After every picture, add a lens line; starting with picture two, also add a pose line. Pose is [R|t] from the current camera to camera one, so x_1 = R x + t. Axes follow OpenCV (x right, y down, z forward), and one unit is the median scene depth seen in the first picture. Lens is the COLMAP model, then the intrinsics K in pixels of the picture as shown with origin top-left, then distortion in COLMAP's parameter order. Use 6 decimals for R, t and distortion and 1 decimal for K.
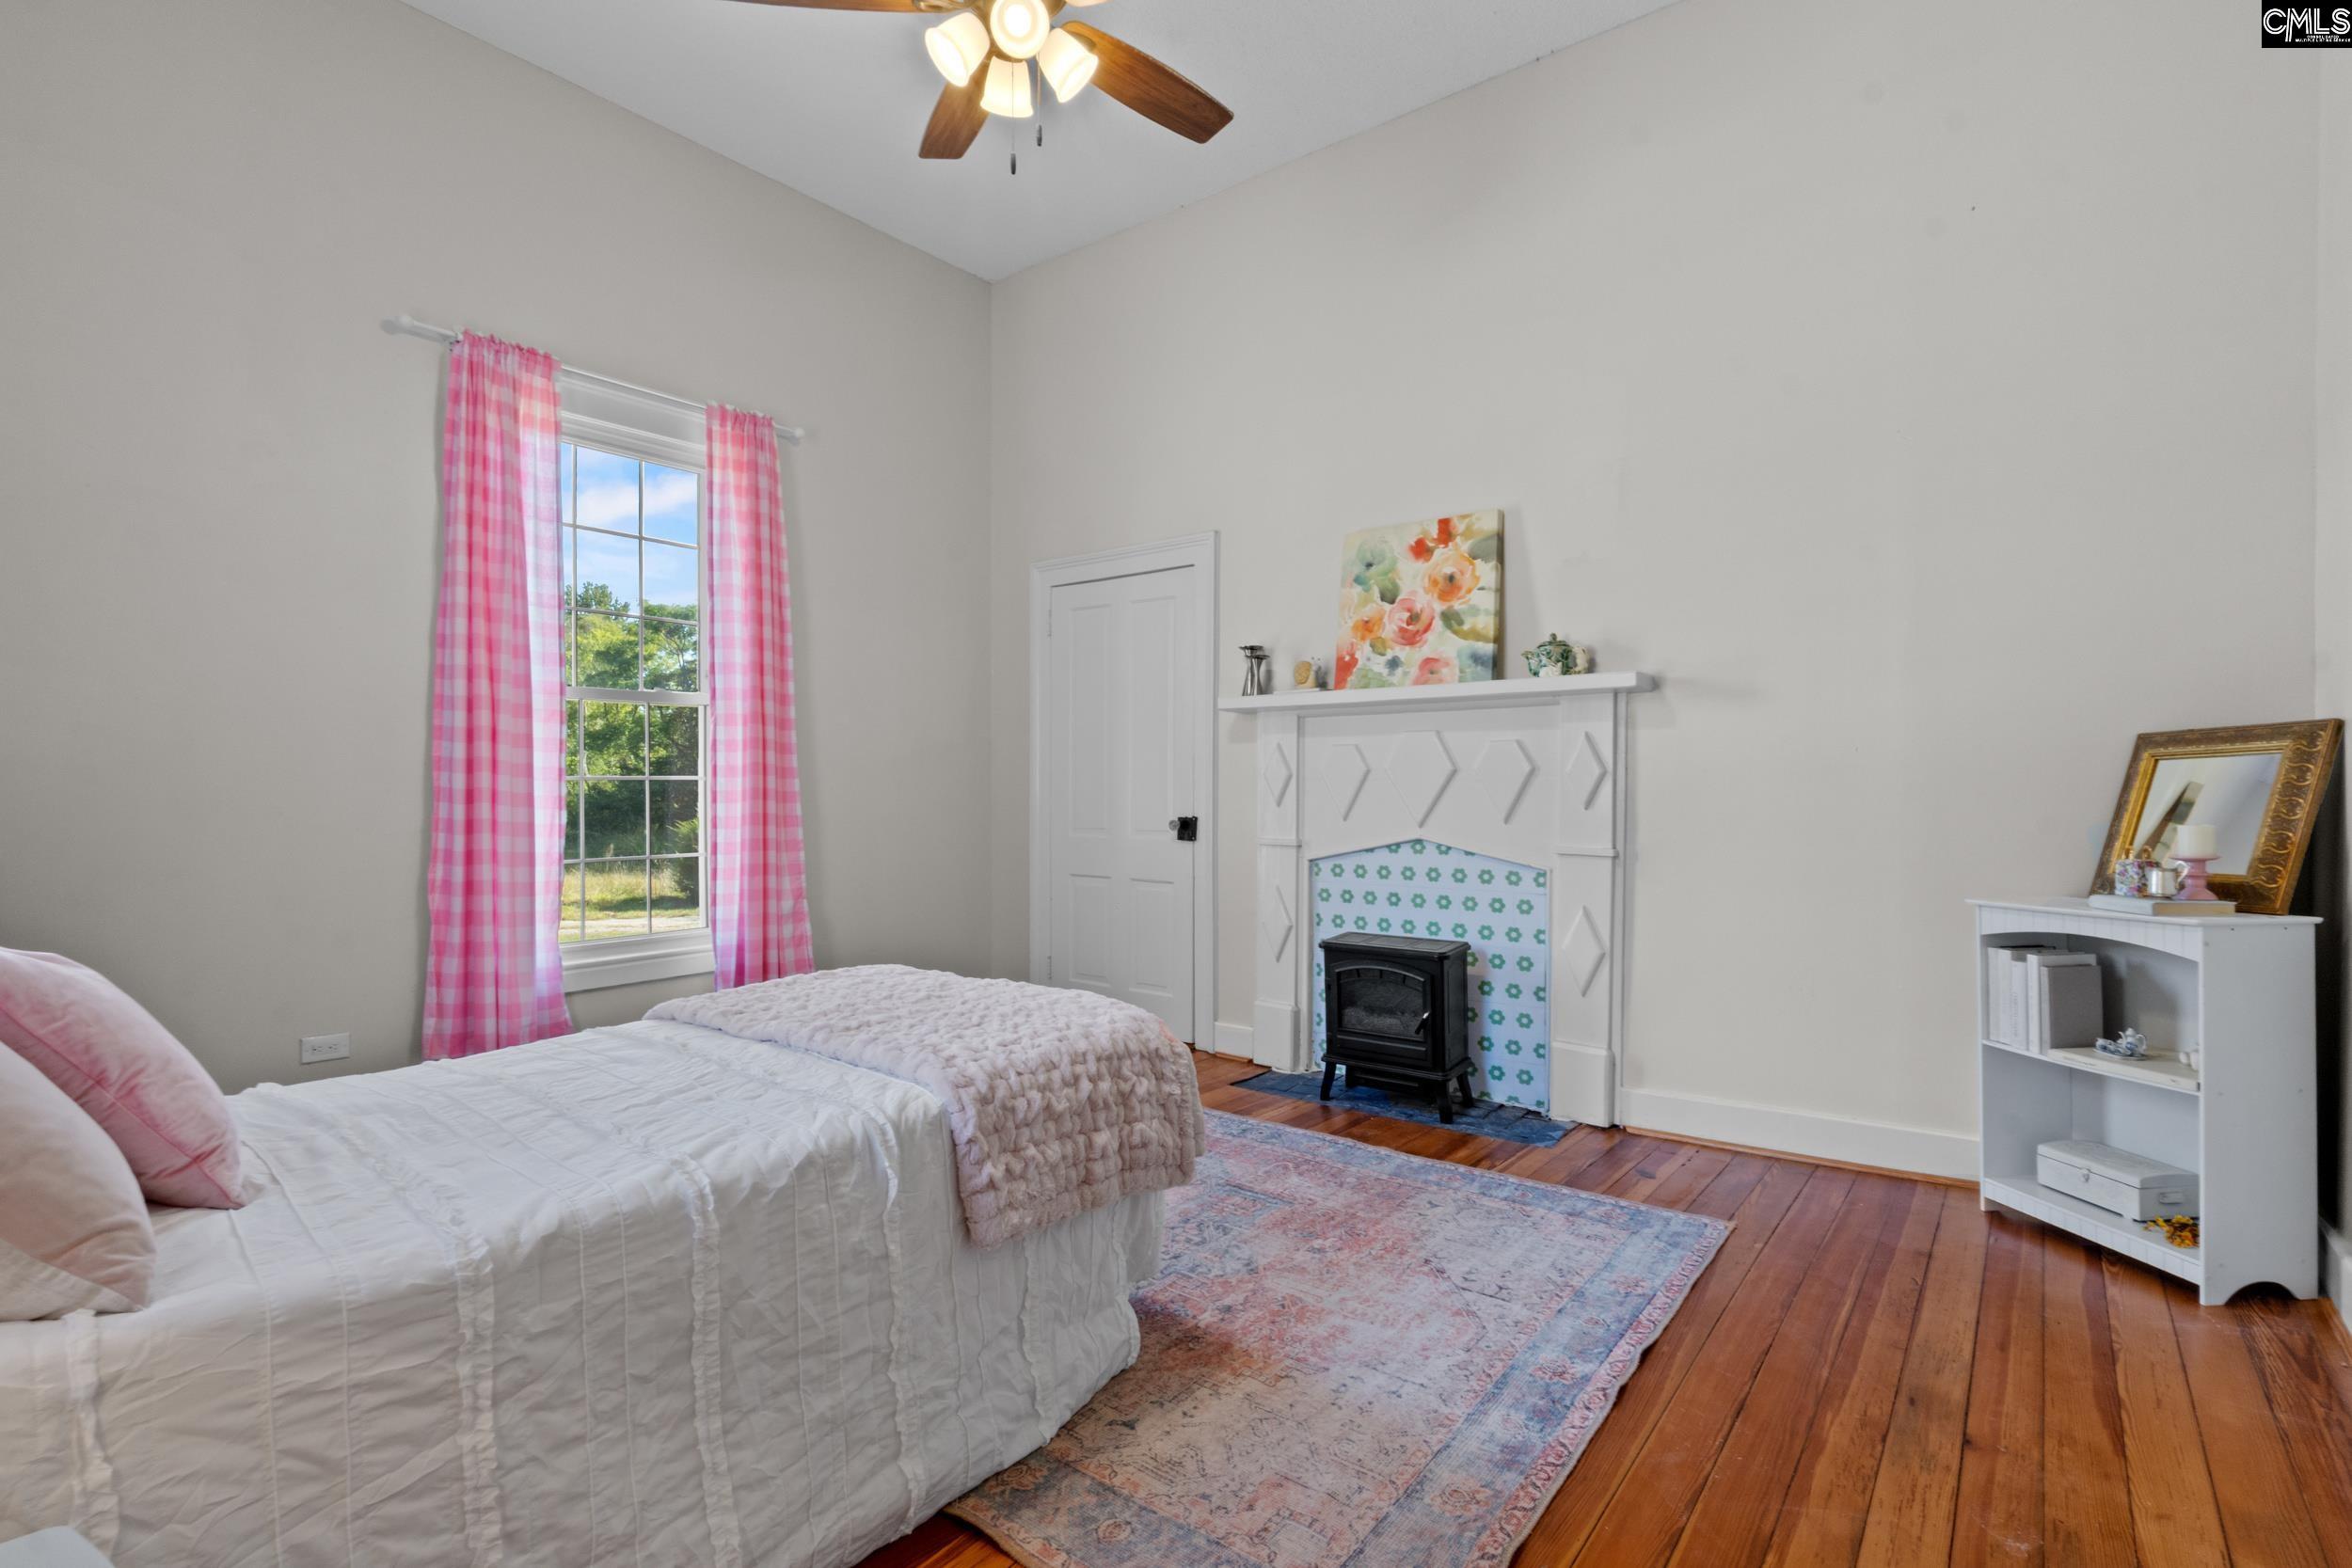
lens RADIAL K [[1084.6, 0, 1179.3], [0, 1084.6, 781.5], [0, 0, 1]] dist [-0.004987, -0.000322]
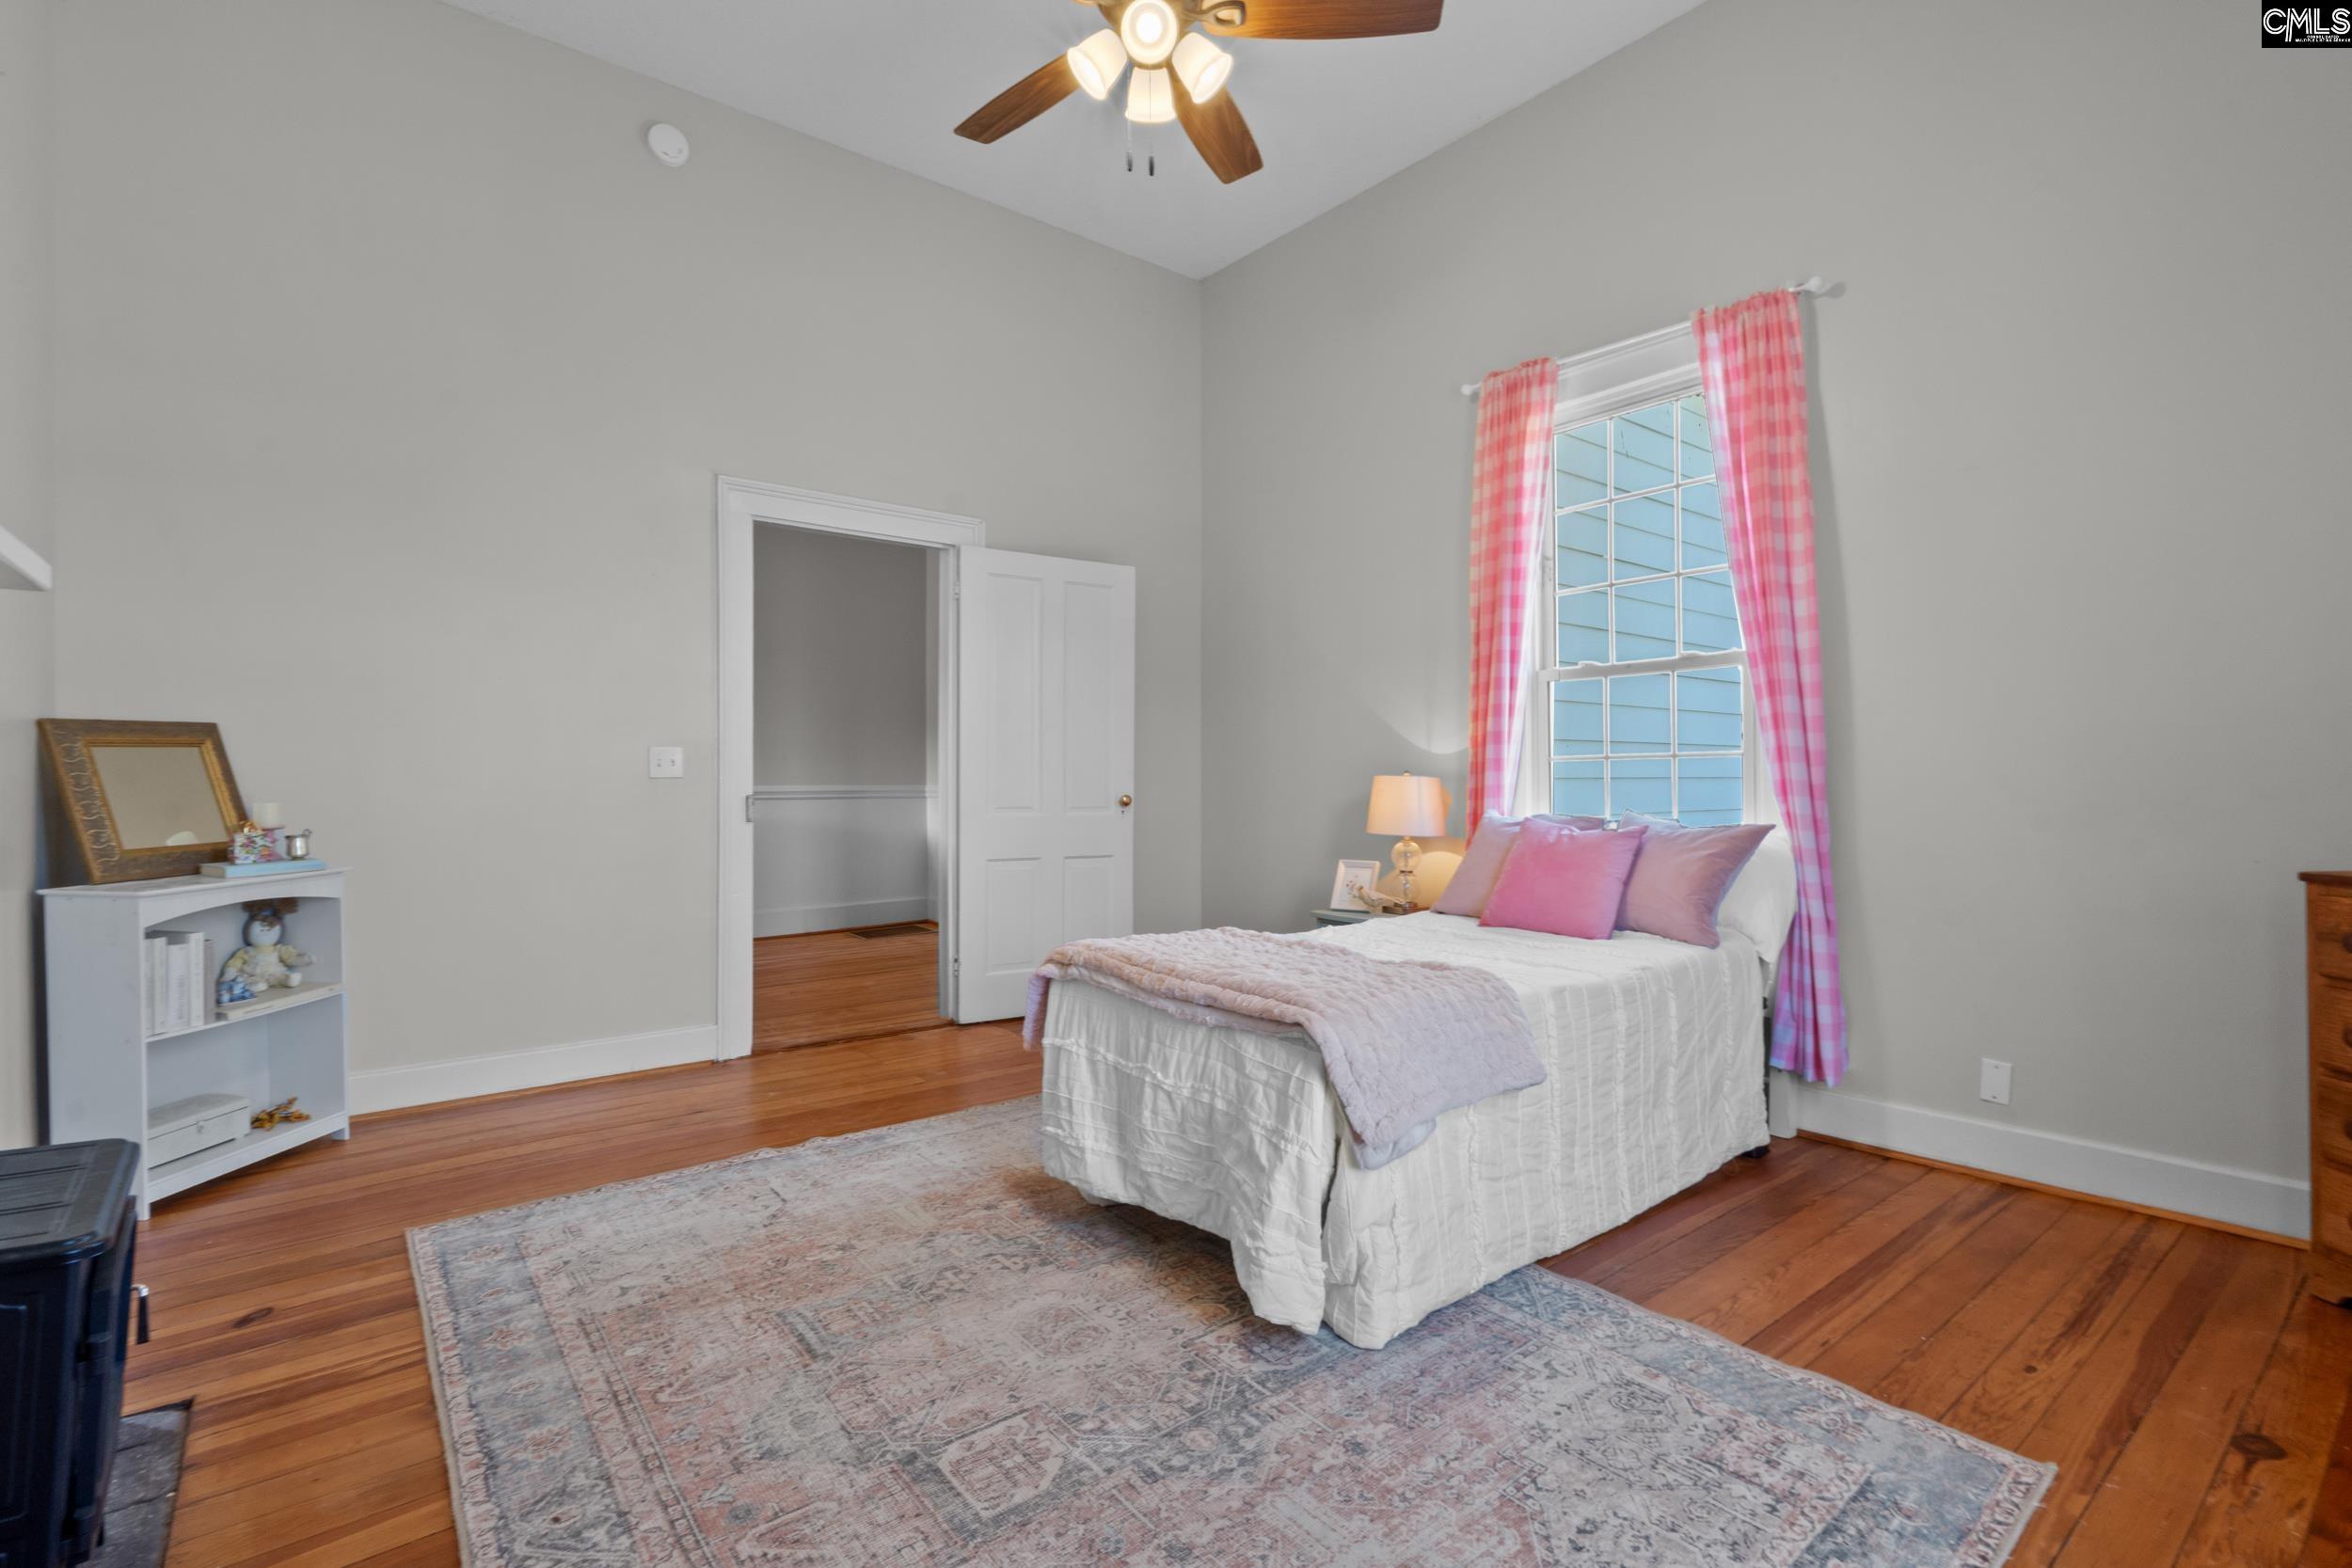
lens RADIAL K [[1084.6, 0, 1179.3], [0, 1084.6, 781.5], [0, 0, 1]] dist [-0.004987, -0.000322]
pose [[-0.973769, 0.003936, 0.227506, -0.375017], [0.001852, 0.999954, -0.009377, 0.027646], [-0.227532, -0.008709, -0.973732, 1.840573]]
